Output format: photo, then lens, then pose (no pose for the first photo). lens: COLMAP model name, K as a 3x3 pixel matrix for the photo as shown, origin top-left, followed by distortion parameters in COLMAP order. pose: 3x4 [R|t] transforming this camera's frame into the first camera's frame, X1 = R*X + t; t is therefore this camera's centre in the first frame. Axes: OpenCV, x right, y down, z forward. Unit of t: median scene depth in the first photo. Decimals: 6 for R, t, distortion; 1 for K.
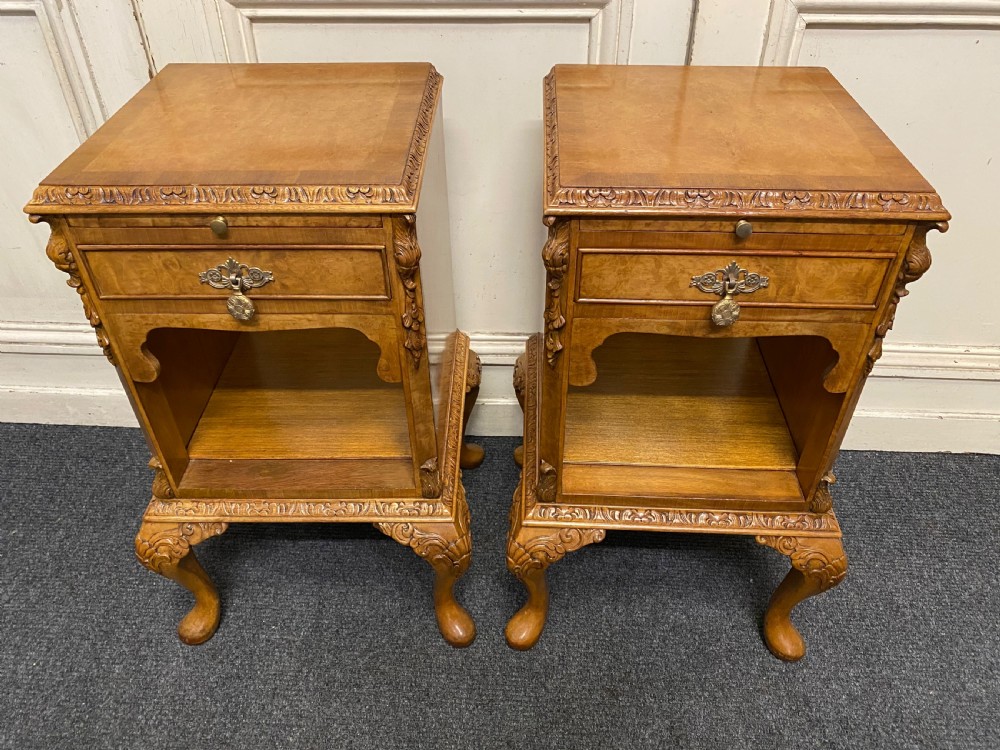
lens RADIAL K [[772.4, 0, 500.0], [0, 772.4, 375.0], [0, 0, 1]] dist [0.013462, -0.003610]
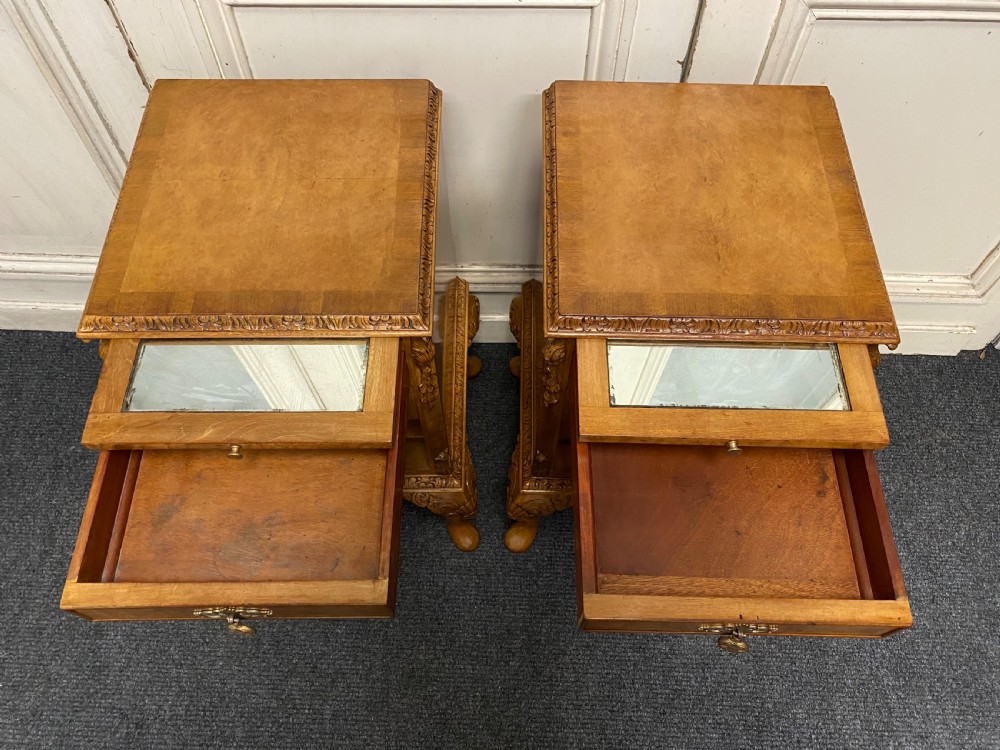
lens RADIAL K [[772.4, 0, 500.0], [0, 772.4, 375.0], [0, 0, 1]] dist [0.013462, -0.003610]
pose [[0.999735, -0.014266, 0.018069, -0.024995], [0.006658, 0.930487, 0.366264, -0.481108], [-0.022038, -0.366046, 0.930336, -0.055419]]
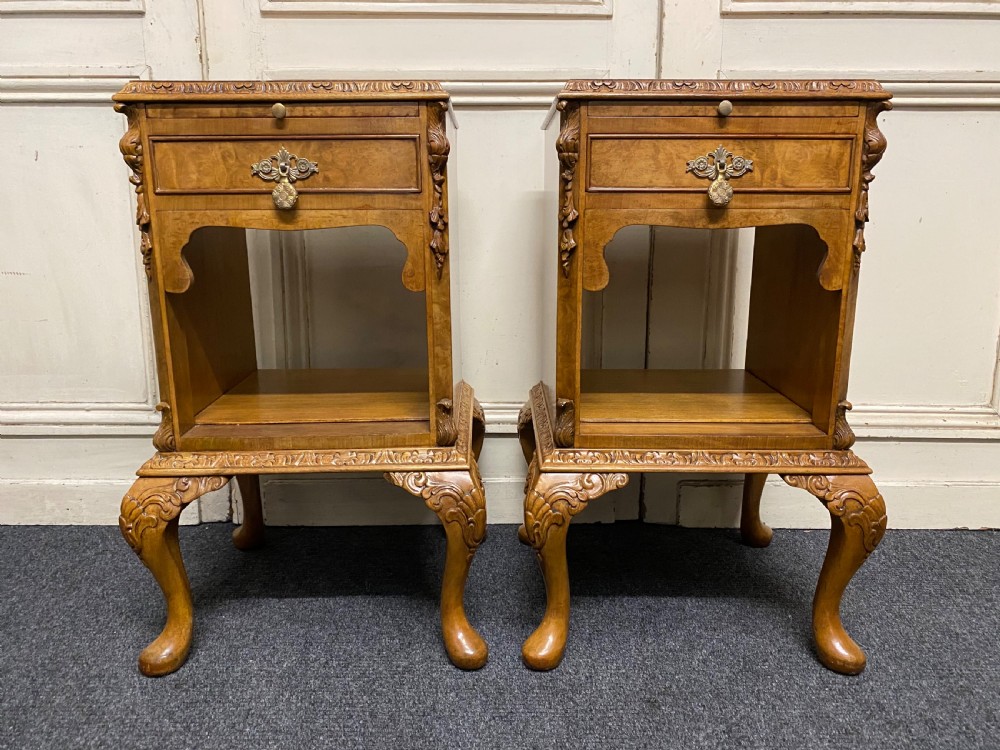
lens RADIAL K [[773.3, 0, 498.9], [0, 773.3, 371.6], [0, 0, 1]] dist [0.011330, -0.001805]
pose [[0.999251, -0.004915, 0.038371, -0.068514], [0.021785, 0.891164, -0.453158, 0.597882], [-0.031967, 0.453654, 0.890604, 0.111749]]
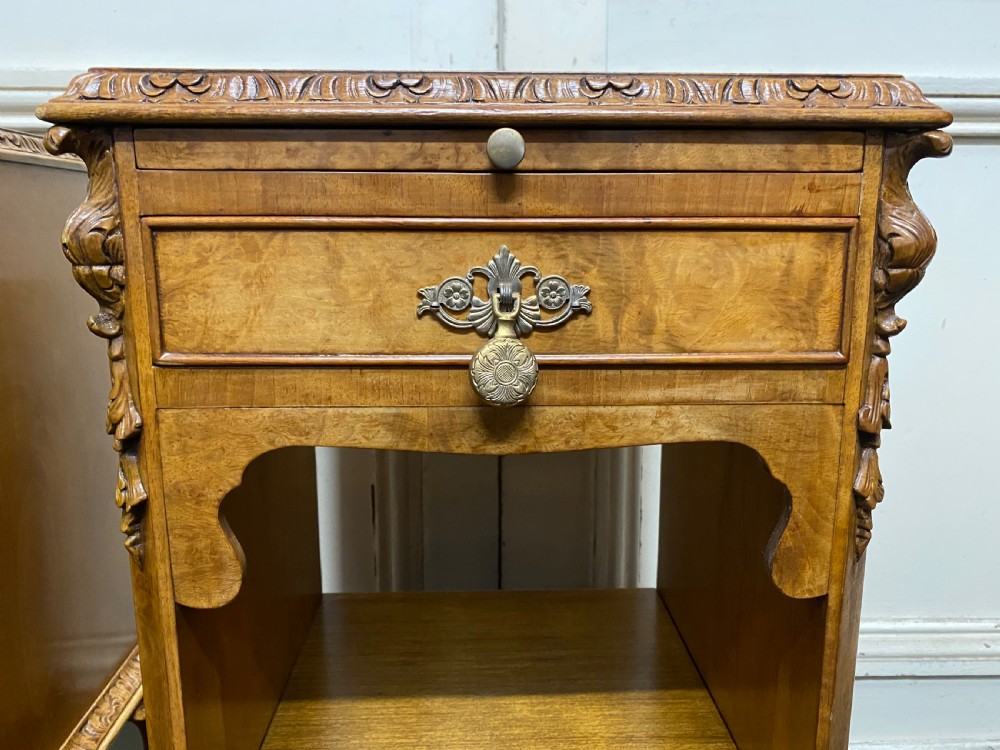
lens RADIAL K [[779.6, 0, 500.0], [0, 779.6, 375.0], [0, 0, 1]] dist [0.097242, -0.193825]
pose [[0.997502, -0.010753, 0.069814, 0.236203], [0.042486, 0.880921, -0.471352, 0.112928], [-0.056432, 0.473141, 0.879177, 0.566675]]
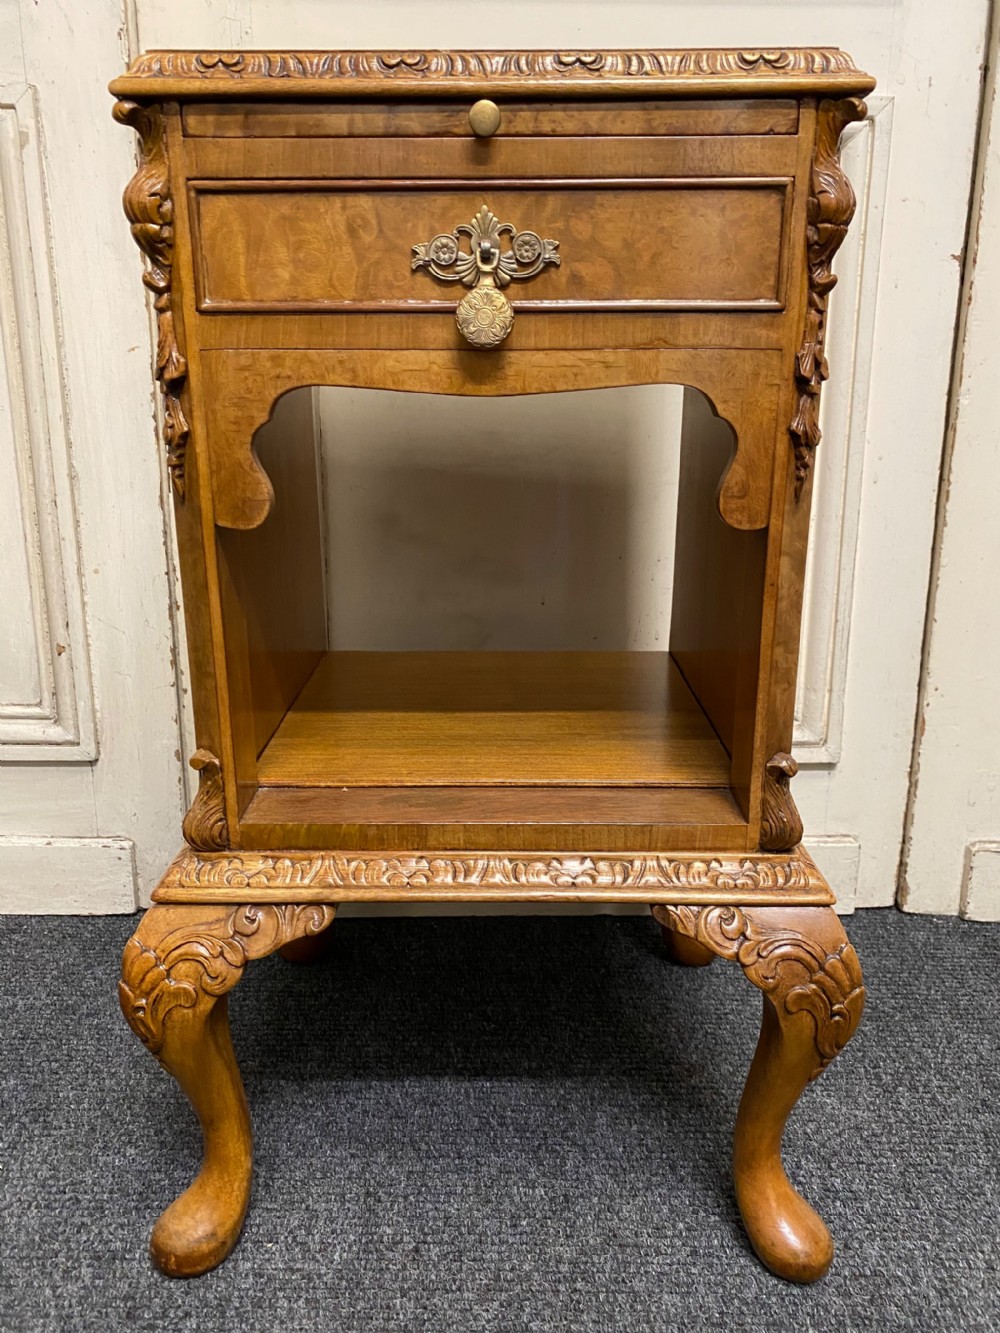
lens RADIAL K [[1029.7, 0, 496.0], [0, 1029.7, 661.0], [0, 0, 1]] dist [0.013462, -0.003610]
pose [[0.999931, 0.010369, 0.005489, -0.306453], [-0.007332, 0.917524, -0.397612, 0.351521], [-0.009159, 0.397544, 0.917537, 0.446165]]
